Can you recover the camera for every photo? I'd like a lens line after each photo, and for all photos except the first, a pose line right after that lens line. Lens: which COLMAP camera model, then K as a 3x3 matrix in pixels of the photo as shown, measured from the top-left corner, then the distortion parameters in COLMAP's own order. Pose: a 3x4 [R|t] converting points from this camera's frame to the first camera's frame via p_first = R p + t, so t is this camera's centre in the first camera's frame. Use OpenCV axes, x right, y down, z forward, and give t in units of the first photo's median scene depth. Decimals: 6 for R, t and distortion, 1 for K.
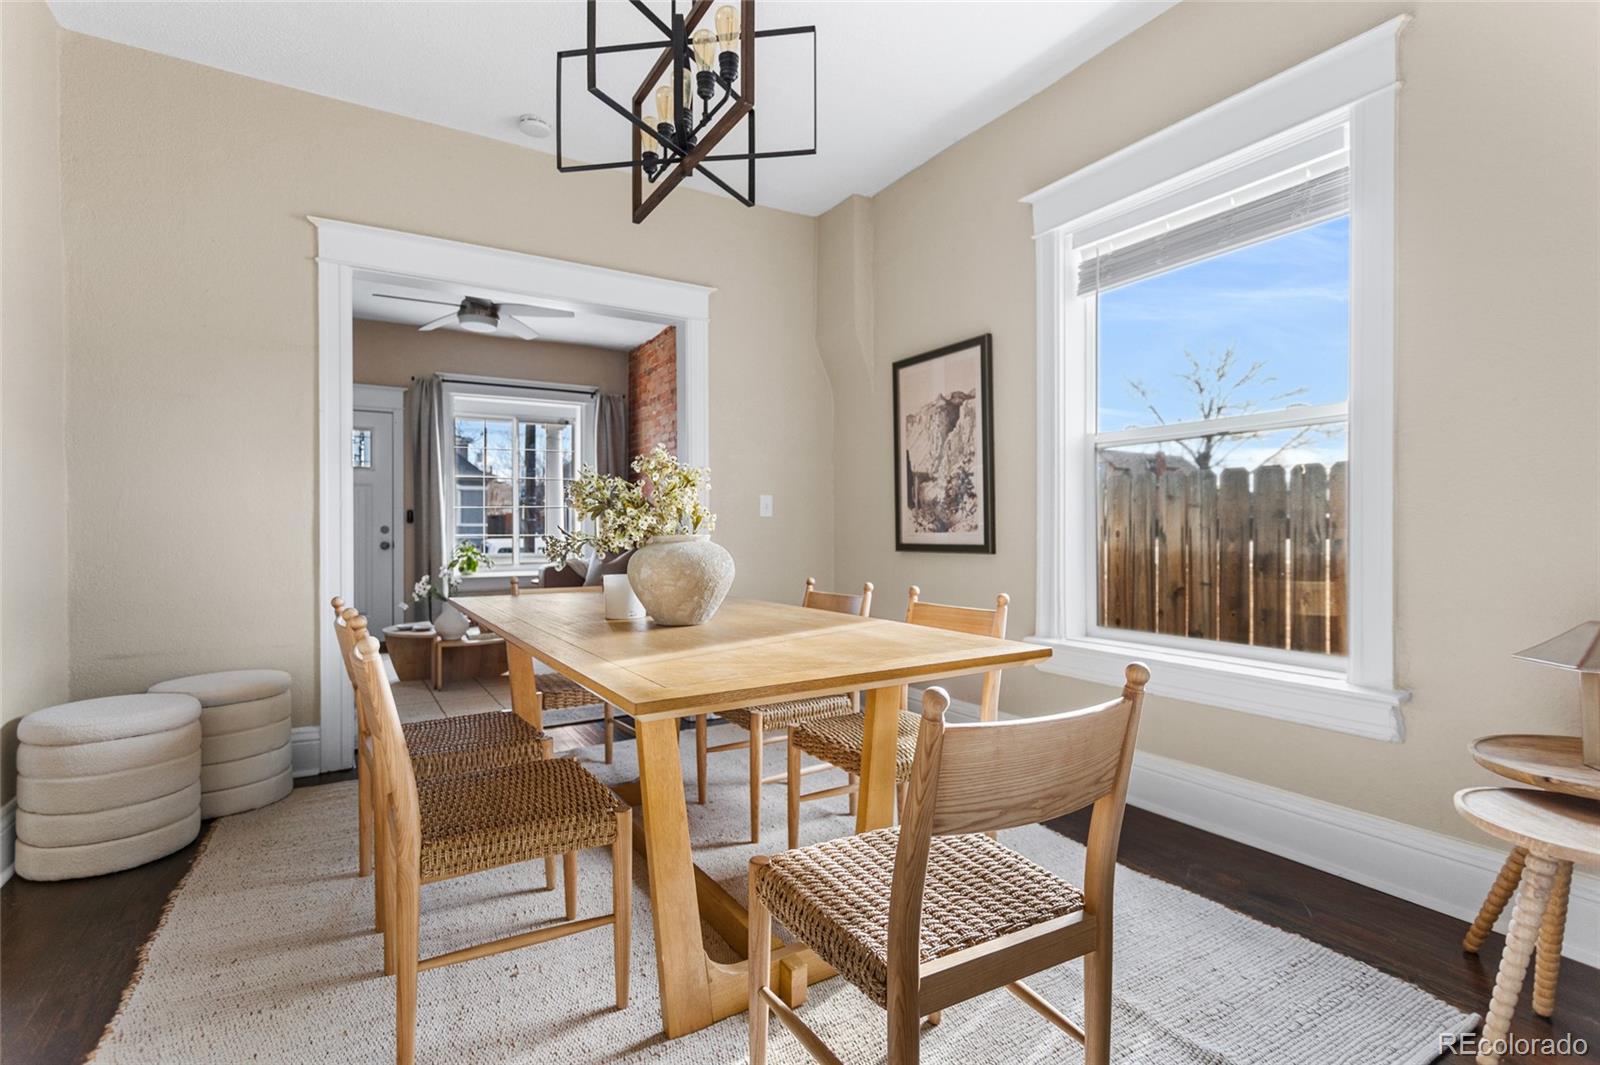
lens RADIAL K [[757.6, 0, 803.8], [0, 757.6, 529.4], [0, 0, 1]] dist [0.006738, 0.001117]
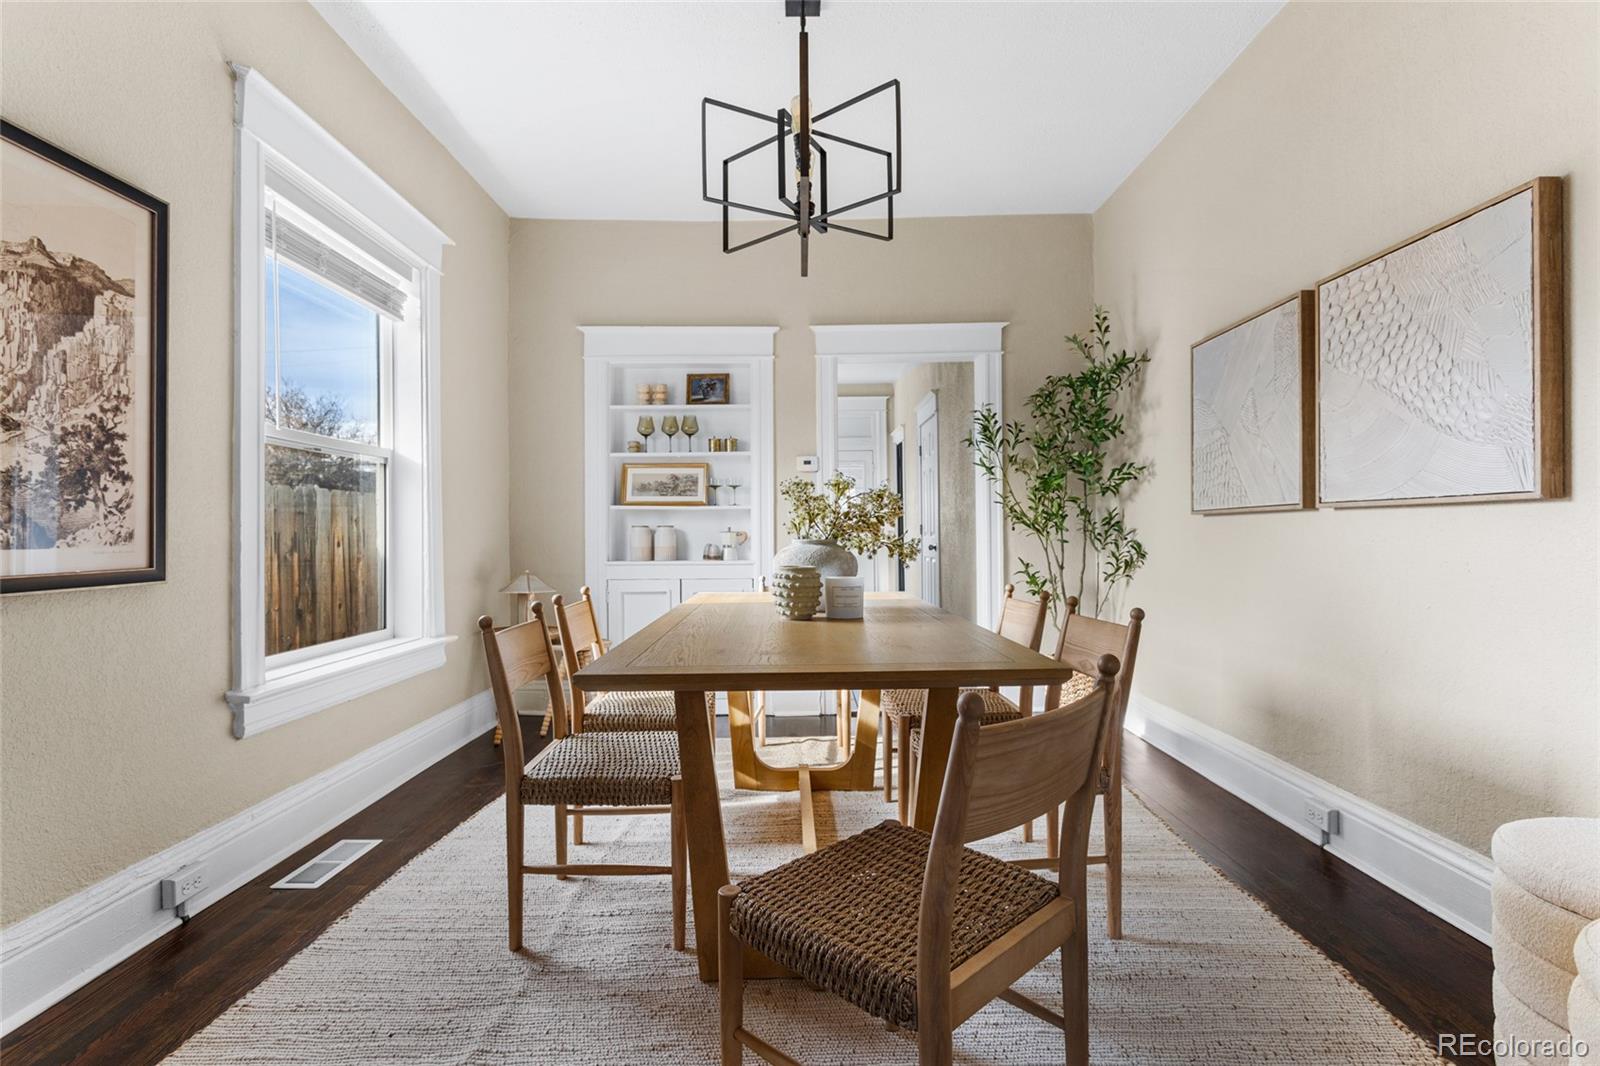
lens RADIAL K [[757.6, 0, 802.8], [0, 757.6, 526.9], [0, 0, 1]] dist [0.006738, 0.001117]
pose [[-0.855479, 0.014311, 0.517640, -0.433057], [0.011210, 0.999896, -0.009117, 0.000337], [-0.517717, -0.001997, -0.855550, 1.142587]]
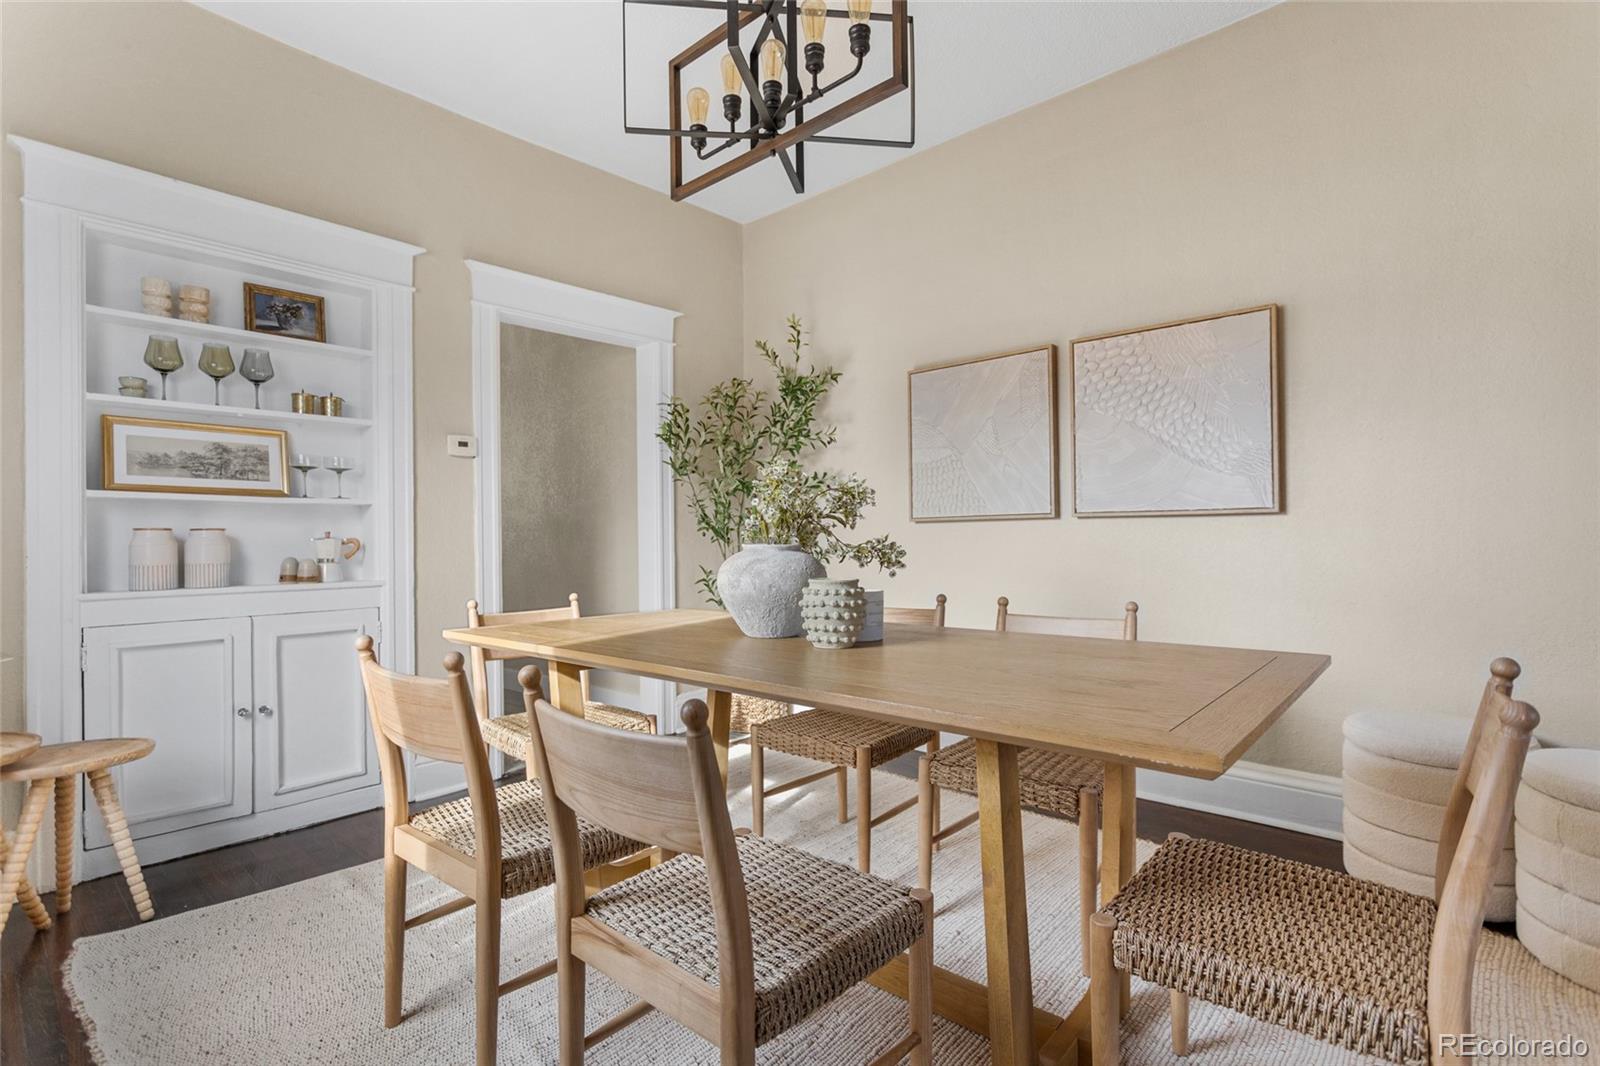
lens RADIAL K [[757.6, 0, 795.9], [0, 757.6, 533.8], [0, 0, 1]] dist [0.006738, 0.001117]
pose [[-0.959603, 0.012481, -0.281081, 0.042737], [0.013325, 0.999911, -0.001090, -0.001594], [0.281042, -0.004792, -0.959684, 1.069856]]
